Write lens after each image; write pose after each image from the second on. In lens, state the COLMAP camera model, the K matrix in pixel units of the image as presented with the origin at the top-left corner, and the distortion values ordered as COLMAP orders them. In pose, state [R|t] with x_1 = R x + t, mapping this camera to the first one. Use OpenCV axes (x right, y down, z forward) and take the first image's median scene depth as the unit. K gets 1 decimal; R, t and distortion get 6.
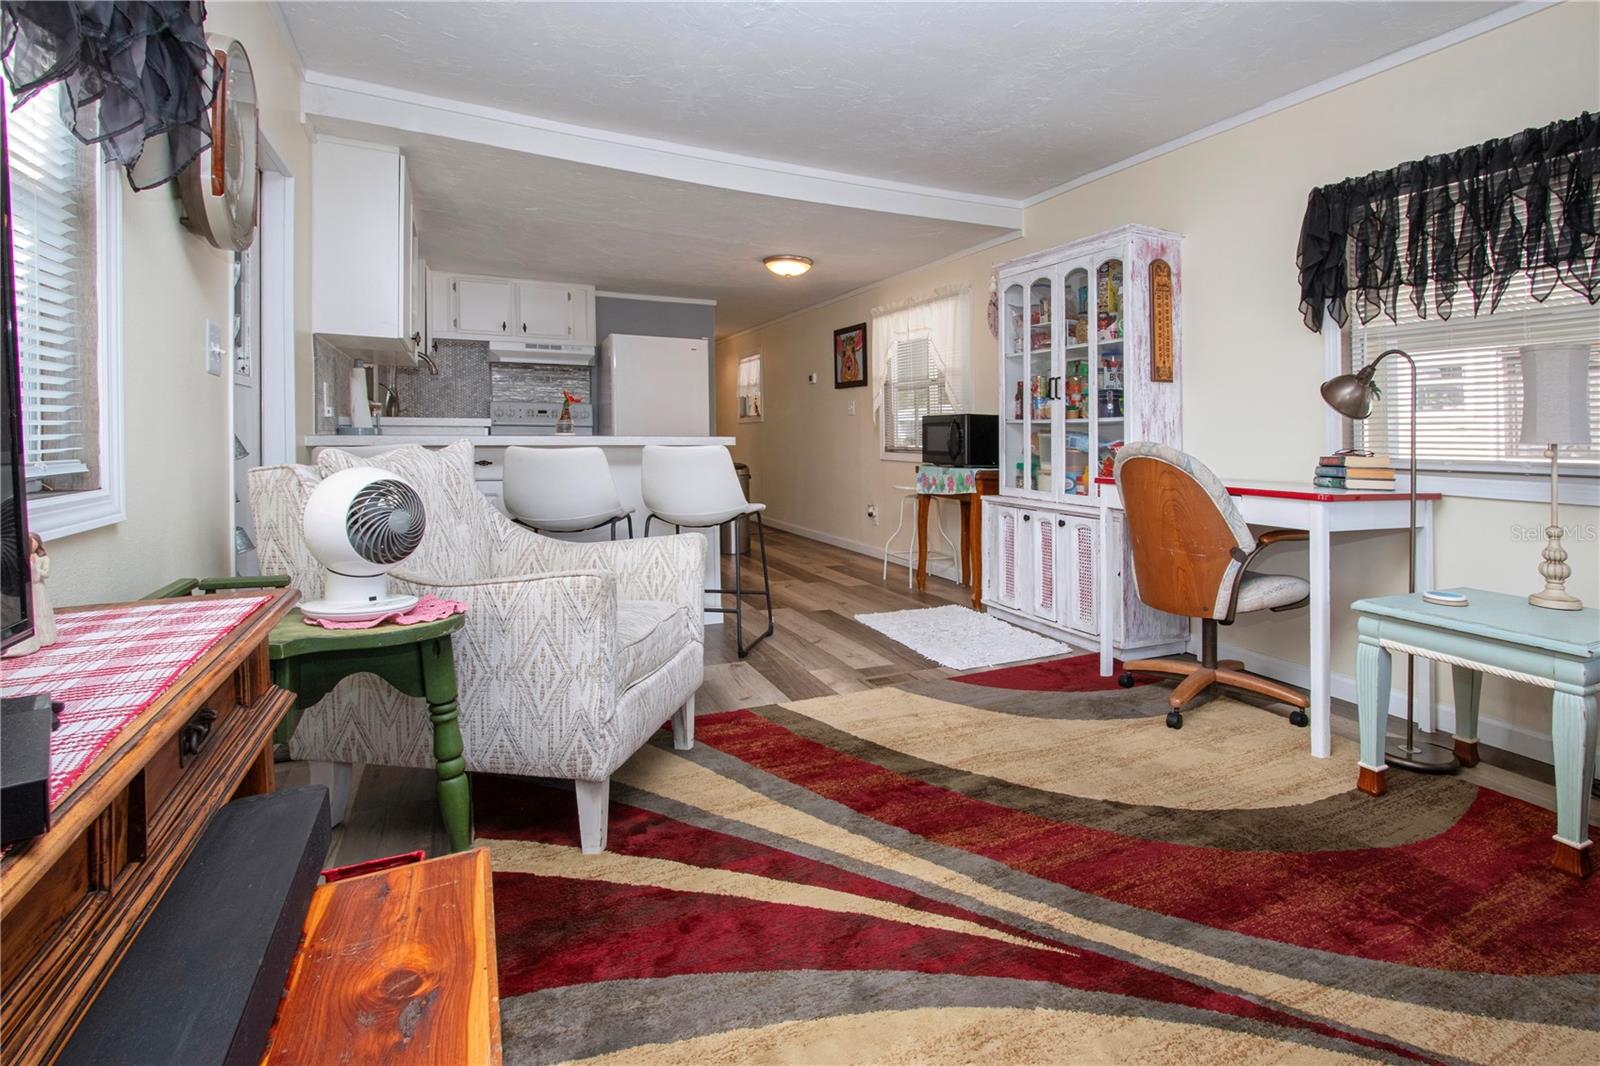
lens RADIAL K [[797.8, 0, 800.0], [0, 797.8, 533.0], [0, 0, 1]] dist [-0.024331, 0.000551]
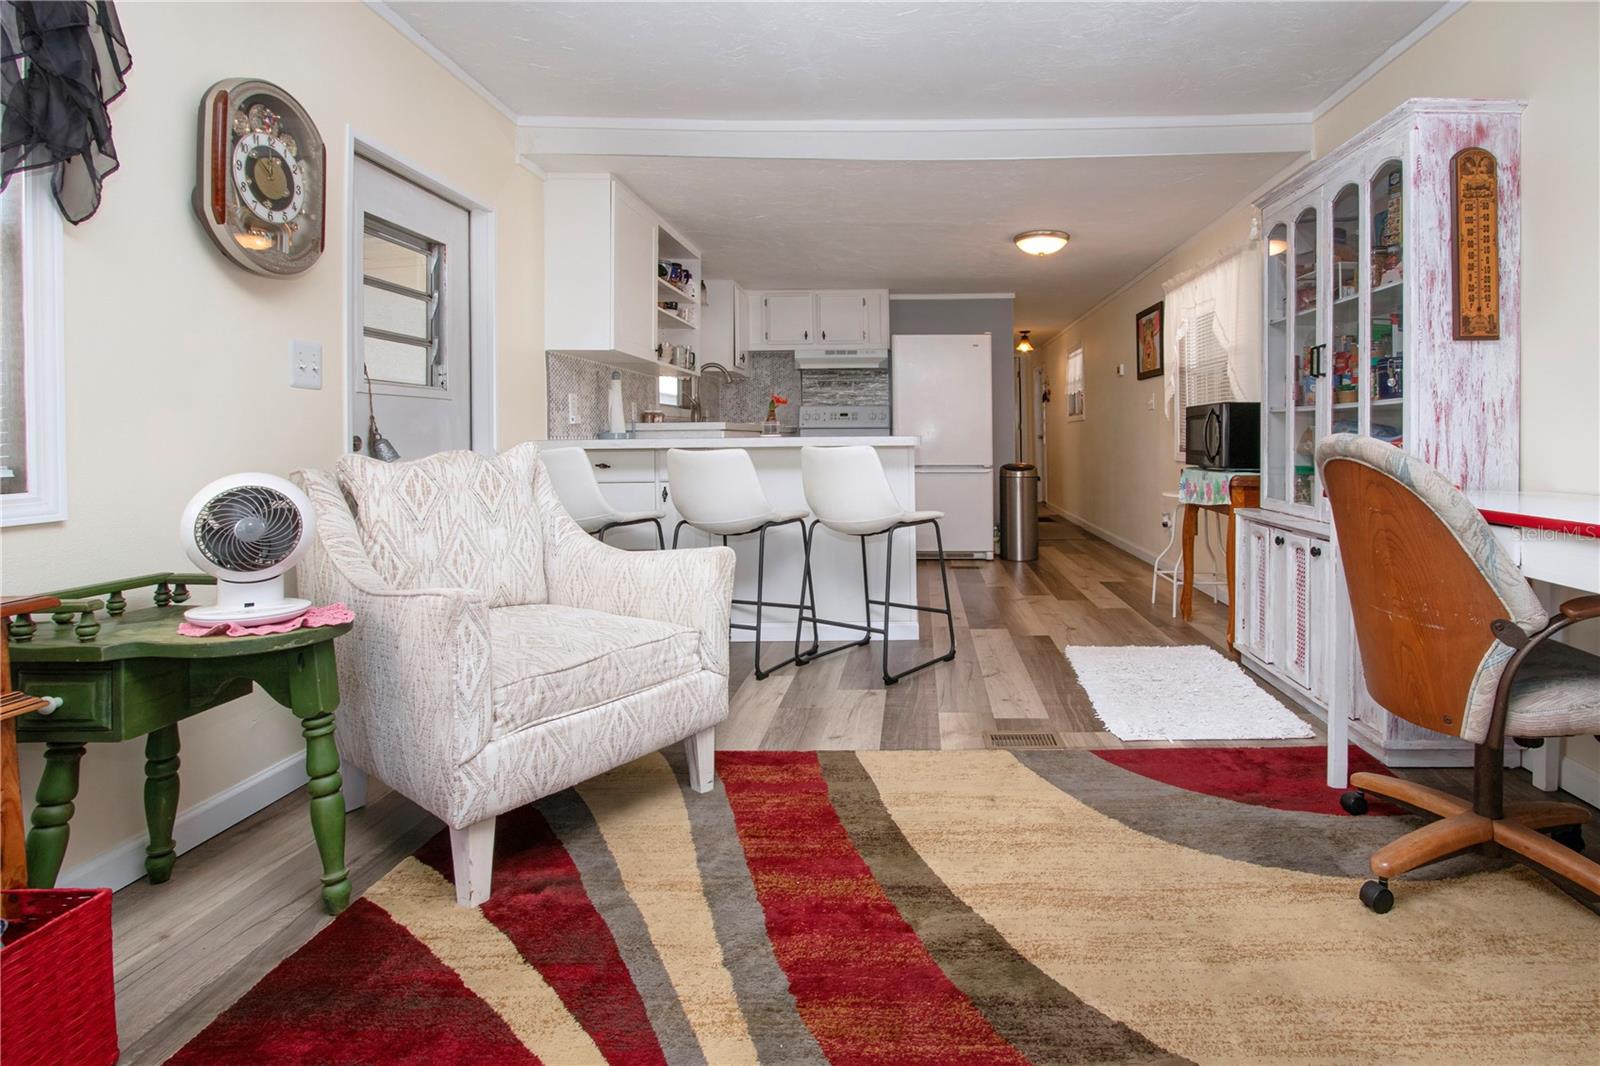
lens RADIAL K [[752.8, 0, 859.4], [0, 752.8, 523.5], [0, 0, 1]] dist [-0.015805, 0.000229]
pose [[0.897994, 0.035061, -0.438609, 0.279827], [-0.037952, 0.999277, 0.002176, -0.025489], [0.438368, 0.014692, 0.898676, 0.247360]]
